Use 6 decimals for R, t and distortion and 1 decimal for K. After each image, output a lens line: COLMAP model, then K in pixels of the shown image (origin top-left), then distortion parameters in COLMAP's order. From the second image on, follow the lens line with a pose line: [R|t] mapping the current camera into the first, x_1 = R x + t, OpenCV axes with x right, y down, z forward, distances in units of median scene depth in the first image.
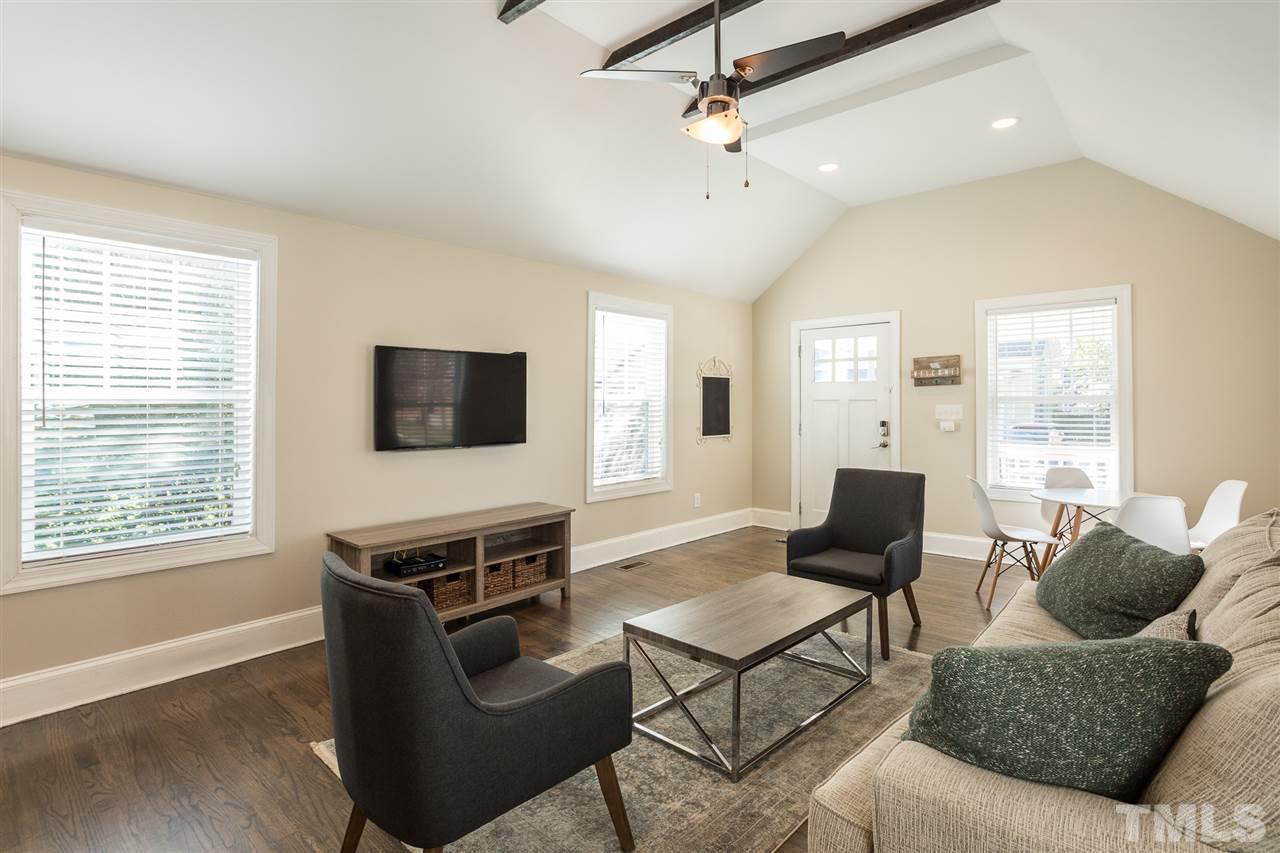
lens RADIAL K [[620.9, 0, 641.0], [0, 620.9, 402.1], [0, 0, 1]] dist [0.000652, 0.000179]
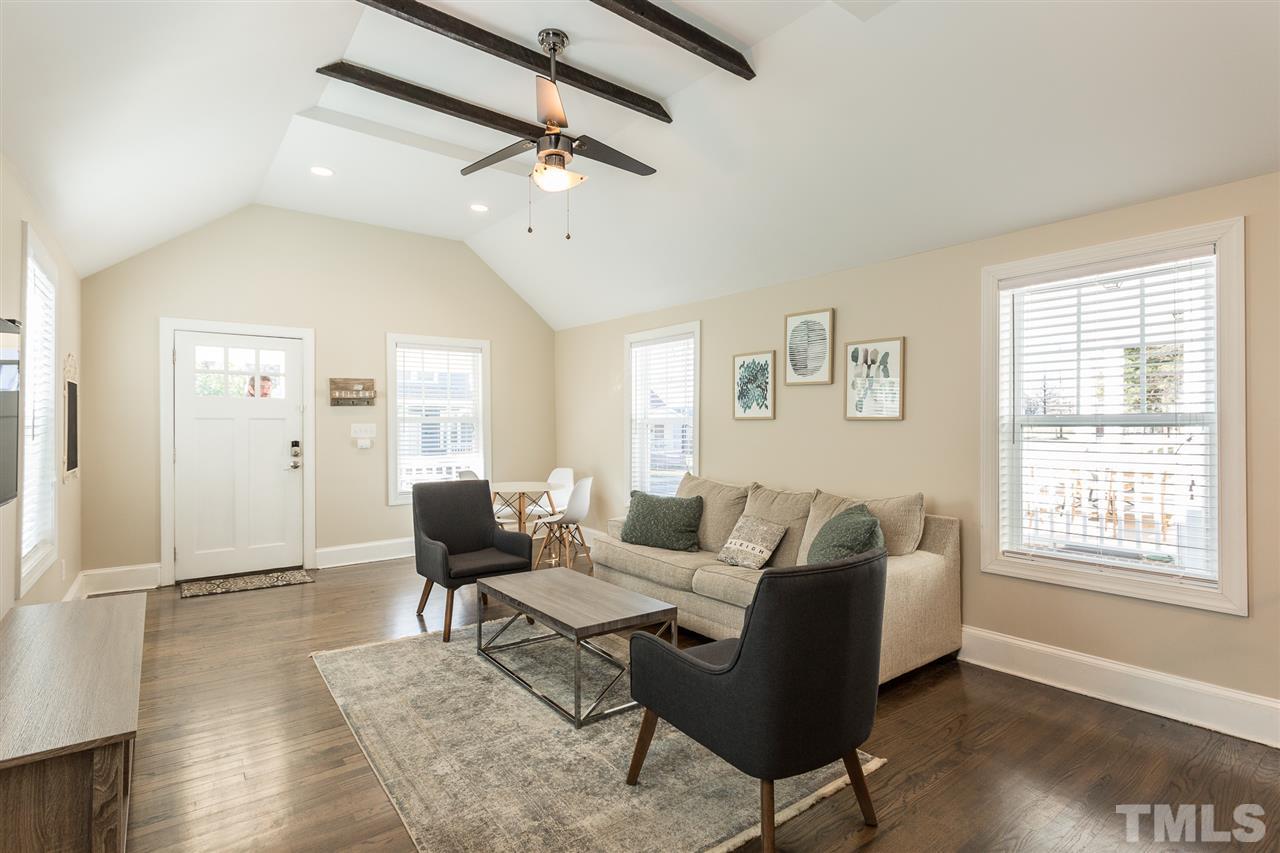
lens RADIAL K [[617.6, 0, 640.0], [0, 617.6, 426.5], [0, 0, 1]] dist [-0.004730, -0.000170]
pose [[0.196070, -0.004721, 0.980579, -0.460853], [-0.003763, 0.999977, 0.005567, 0.000768], [-0.980583, -0.004782, 0.196048, 0.306906]]
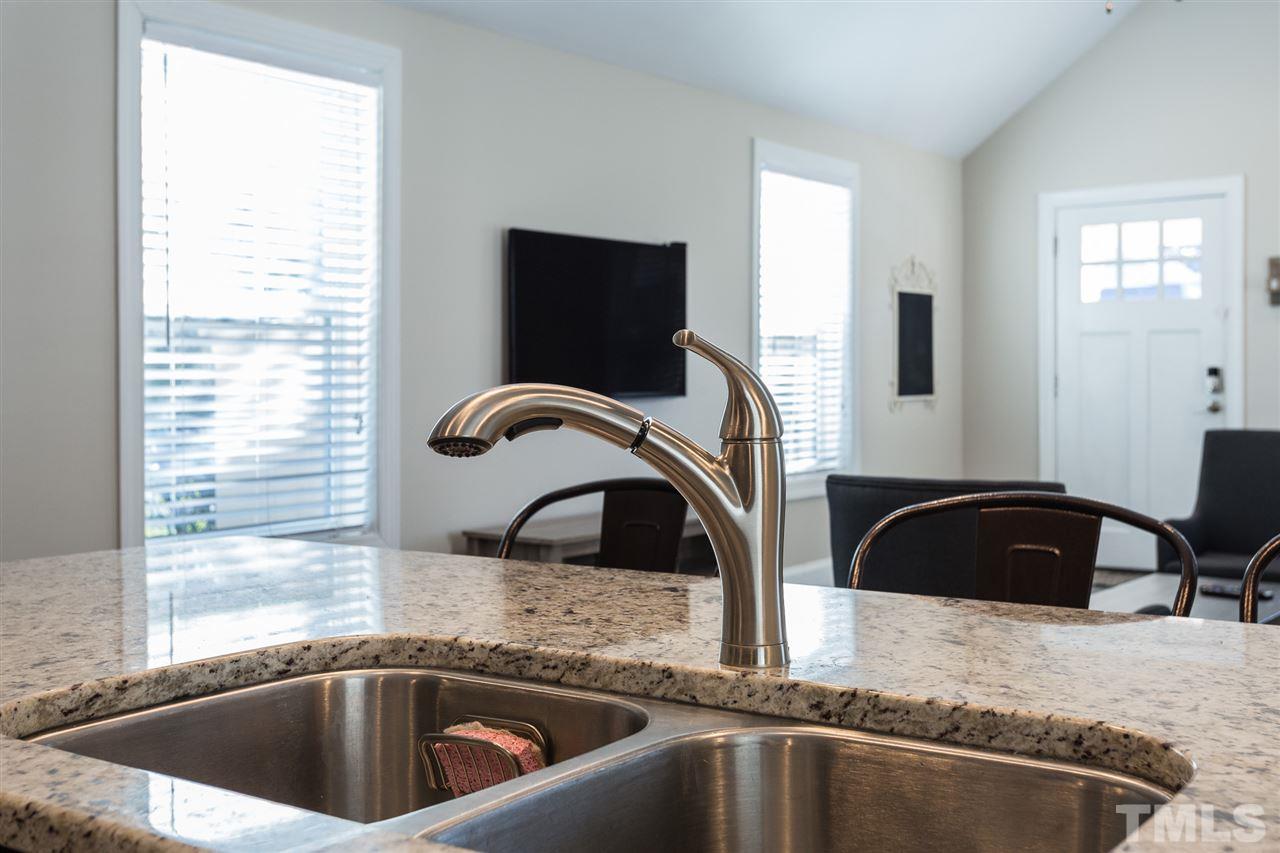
lens RADIAL K [[1364.0, 0, 639.0], [0, 1364.0, 384.6], [0, 0, 1]] dist [0.019991, 0.003546]
pose [[0.994866, -0.007565, 0.100914, -0.283813], [0.006535, 0.999923, 0.010530, 0.031863], [-0.100986, -0.009817, 0.994839, -0.223249]]
